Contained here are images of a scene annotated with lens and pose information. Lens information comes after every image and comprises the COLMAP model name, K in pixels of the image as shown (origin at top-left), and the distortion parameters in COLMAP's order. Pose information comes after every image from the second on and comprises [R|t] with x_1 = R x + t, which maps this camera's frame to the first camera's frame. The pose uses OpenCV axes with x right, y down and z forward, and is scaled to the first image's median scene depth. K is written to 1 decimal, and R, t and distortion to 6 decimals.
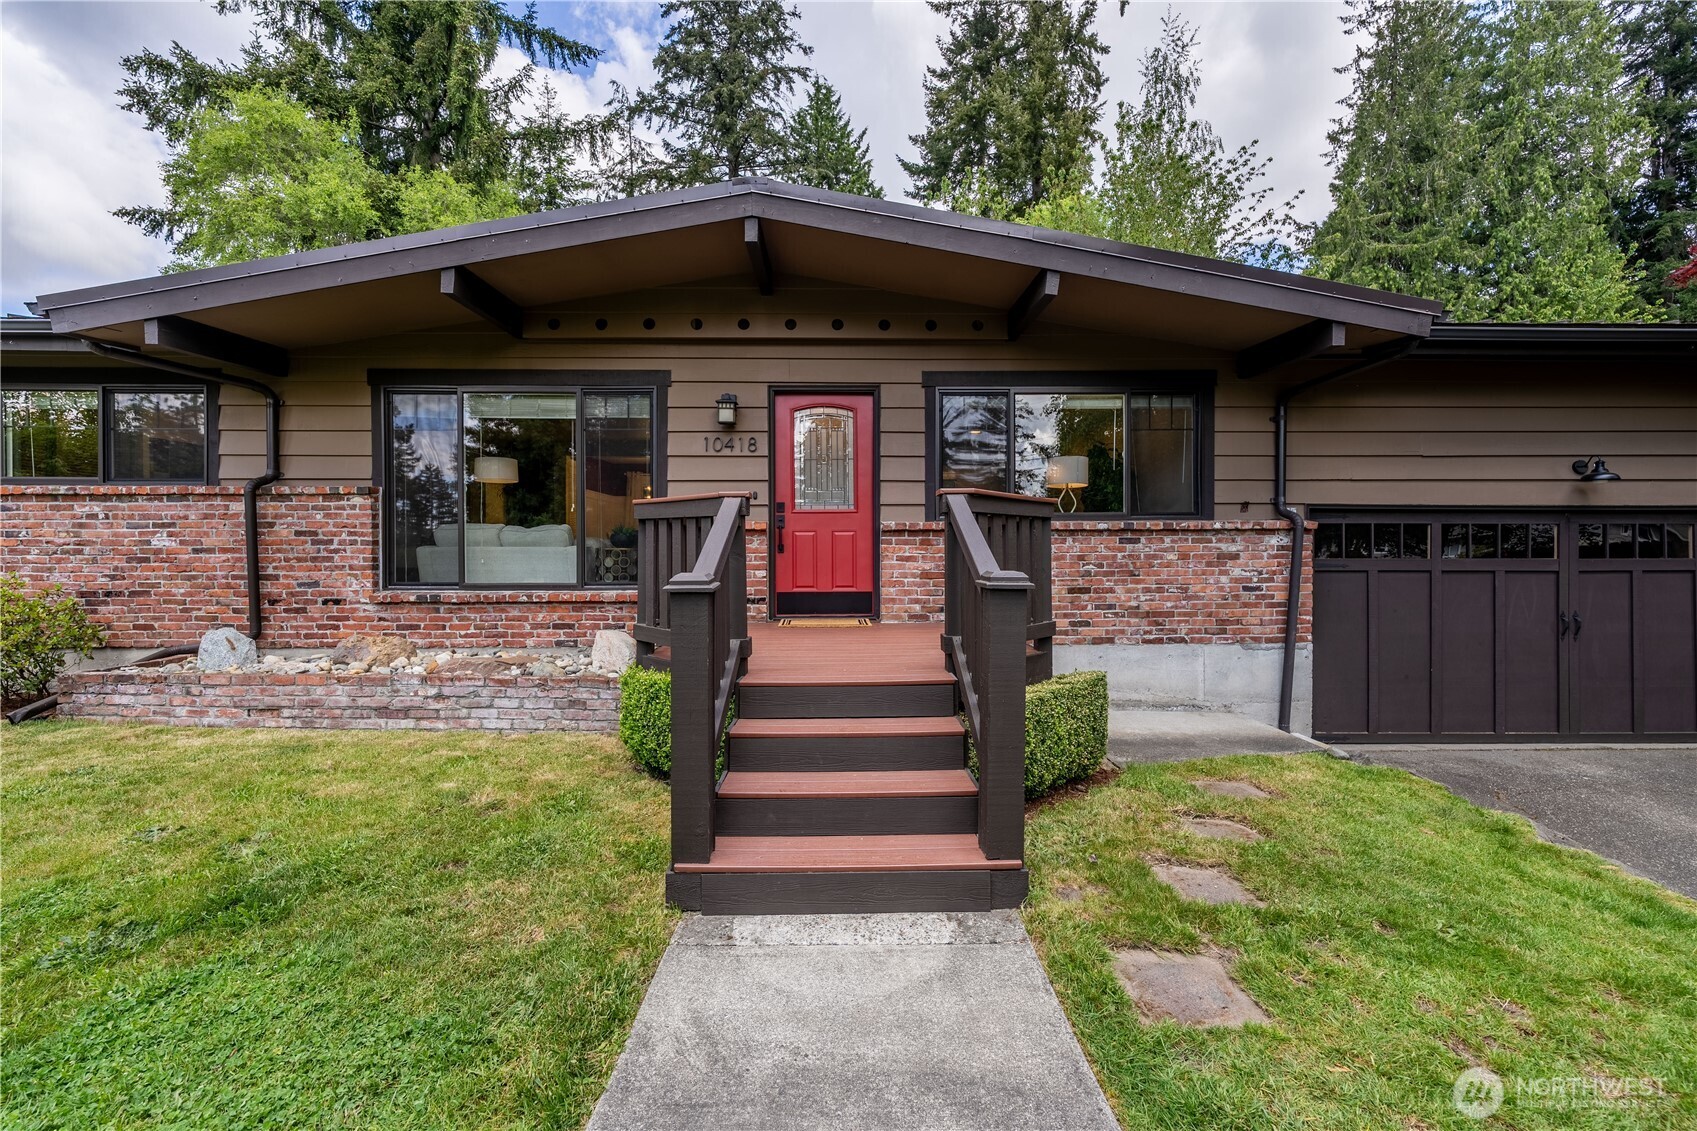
lens RADIAL K [[711.9, 0, 849.4], [0, 711.9, 554.5], [0, 0, 1]] dist [0.000828, -0.000324]
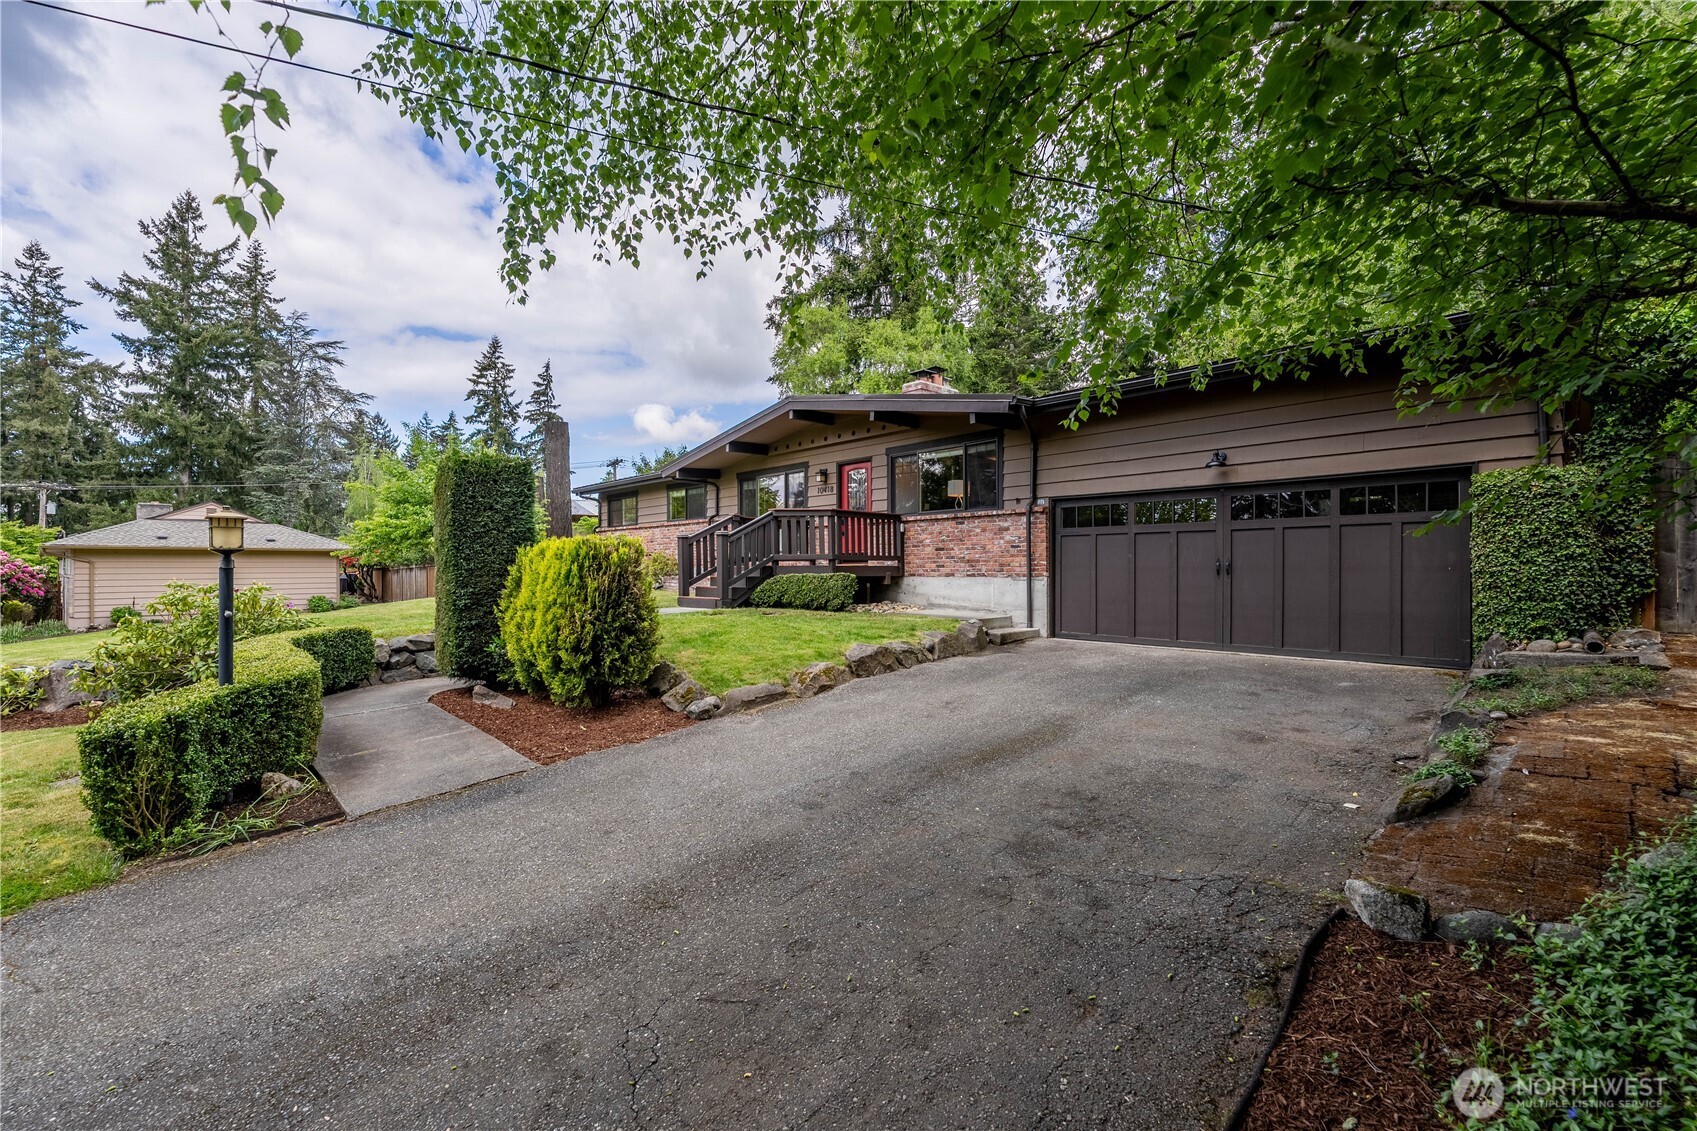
lens RADIAL K [[696.6, 0, 845.4], [0, 696.6, 567.2], [0, 0, 1]] dist [0.001141, 0.000576]
pose [[0.685787, -0.000584, -0.727802, 1.530722], [0.008507, 0.999938, 0.007213, 0.082276], [0.727752, -0.011138, 0.685749, -0.515913]]
